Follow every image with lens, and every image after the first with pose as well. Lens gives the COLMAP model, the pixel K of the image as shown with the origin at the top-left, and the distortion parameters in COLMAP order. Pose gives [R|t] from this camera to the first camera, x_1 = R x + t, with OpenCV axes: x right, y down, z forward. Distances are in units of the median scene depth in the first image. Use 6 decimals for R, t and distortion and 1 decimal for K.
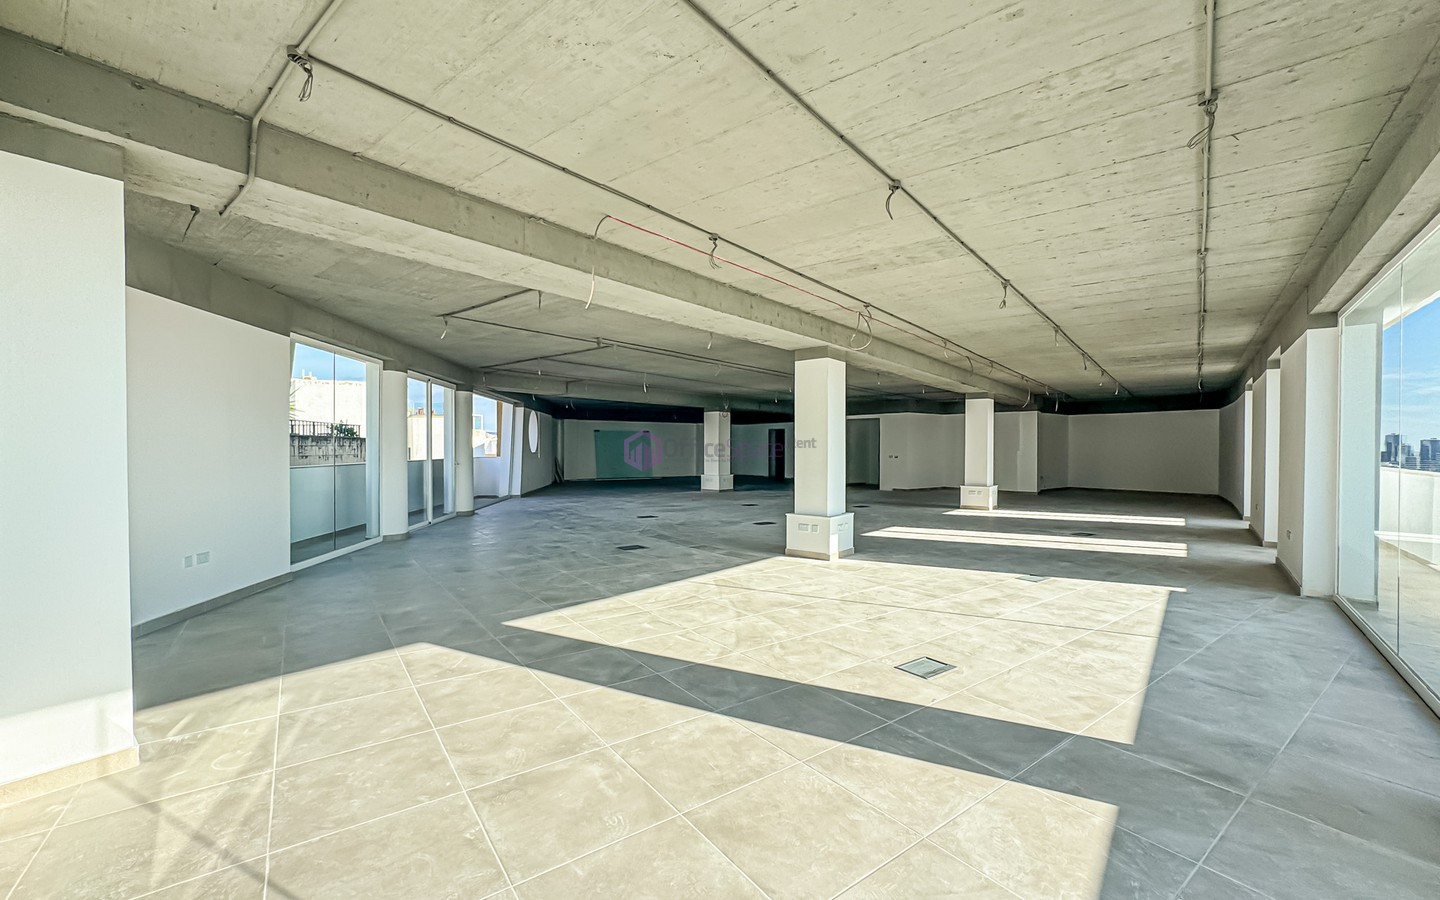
lens RADIAL K [[593.2, 0, 707.0], [0, 593.2, 447.2], [0, 0, 1]] dist [-0.006104, 0.006789]
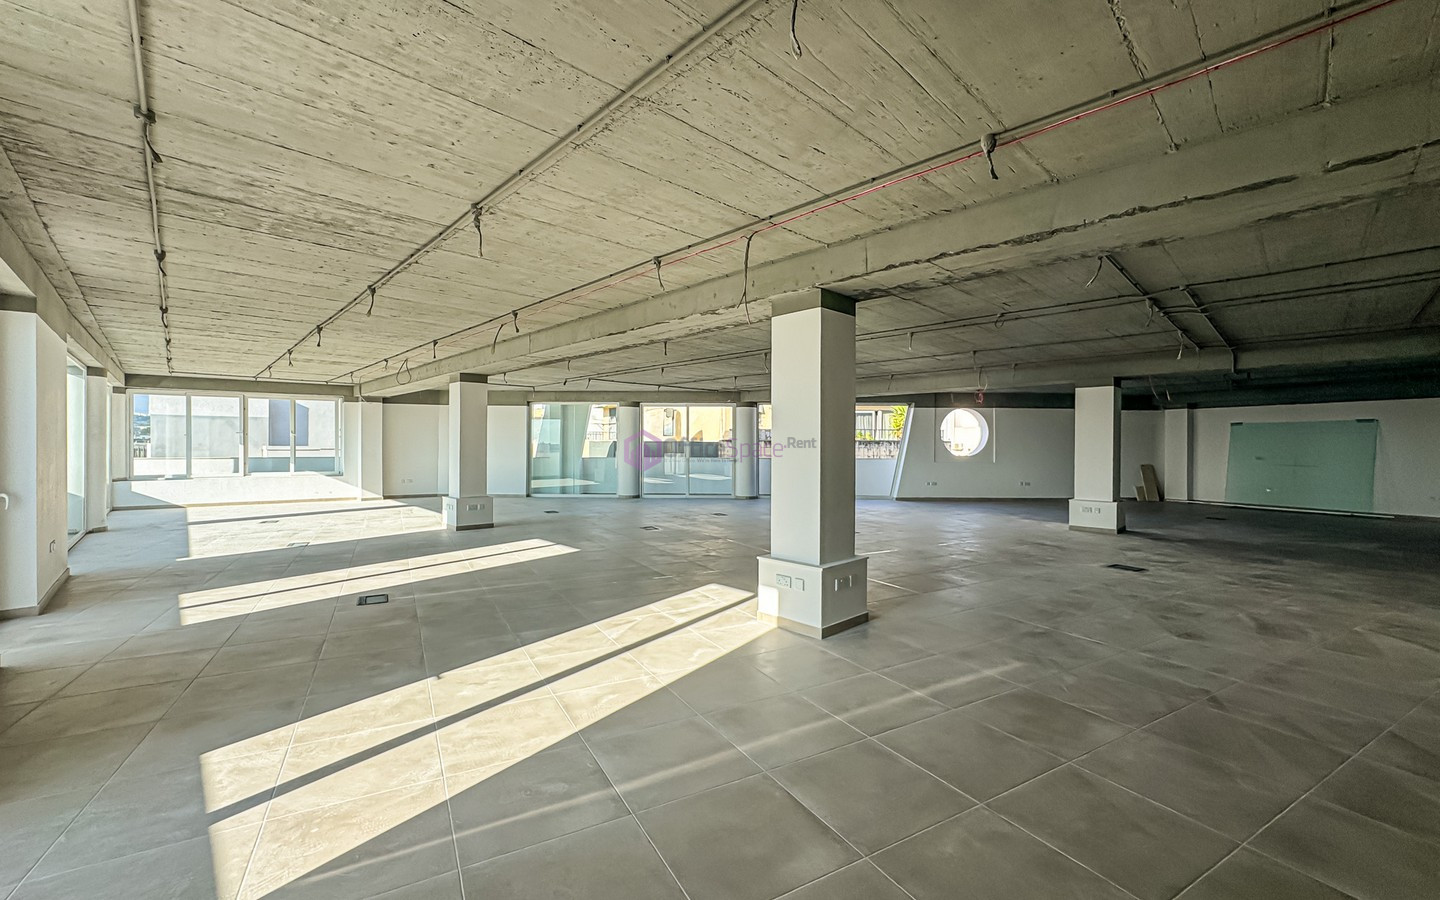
lens RADIAL K [[593.2, 0, 726.4], [0, 593.2, 440.7], [0, 0, 1]] dist [-0.006104, 0.006789]
pose [[-0.159096, -0.013058, -0.987177, 0.599260], [-0.000370, 0.999913, -0.013167, -0.000432], [0.987263, -0.001729, -0.159087, 0.726993]]
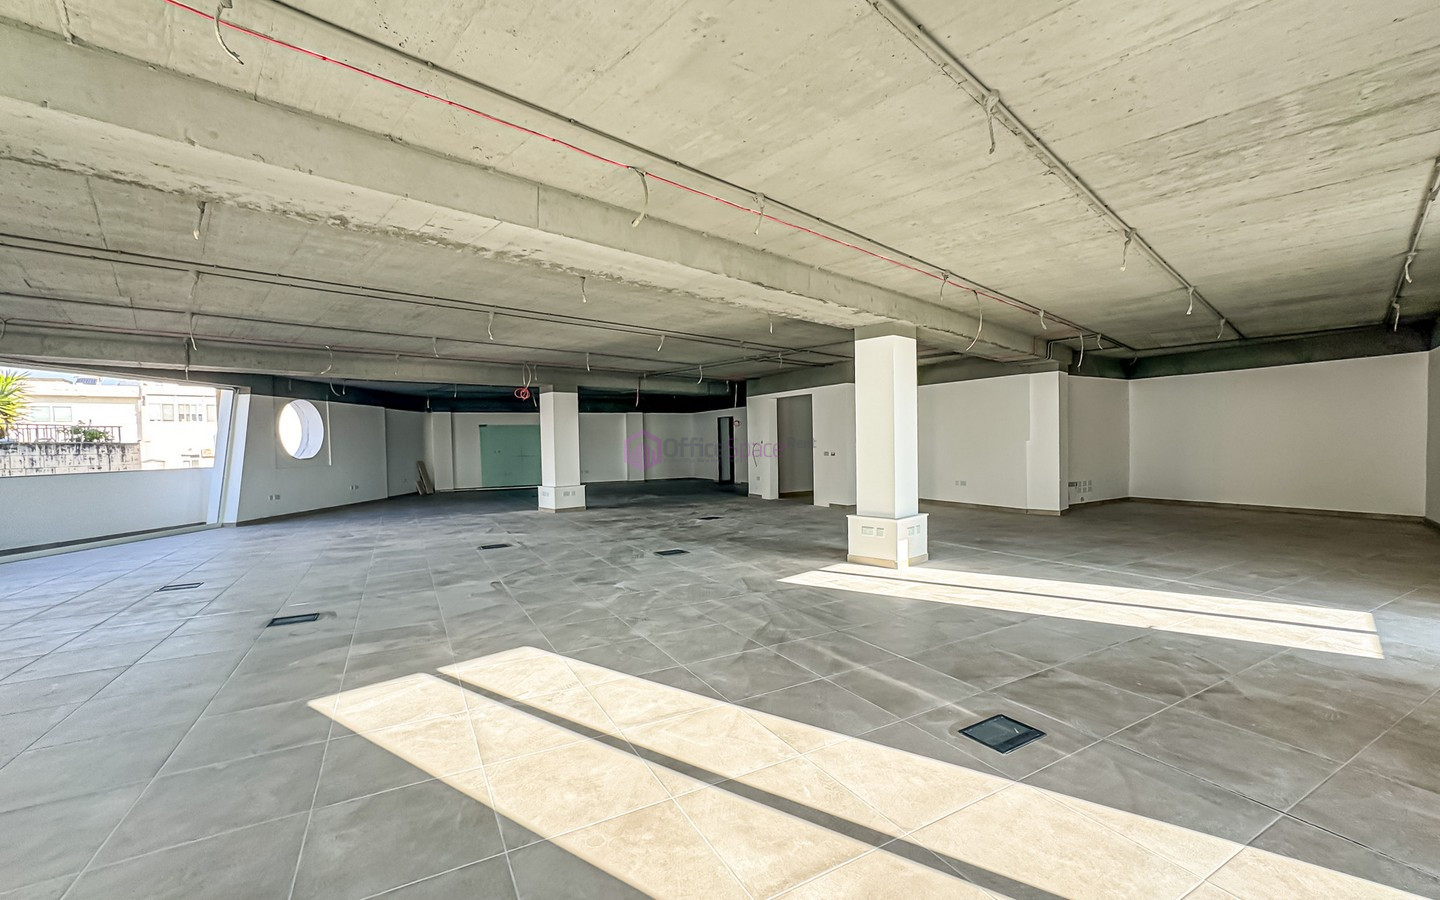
lens RADIAL K [[593.2, 0, 711.8], [0, 593.2, 455.4], [0, 0, 1]] dist [-0.006104, 0.006789]
pose [[0.986209, -0.018249, -0.164496, 0.290222], [0.022028, 0.999533, 0.021178, 0.001028], [0.164033, -0.024509, 0.986150, 0.349027]]
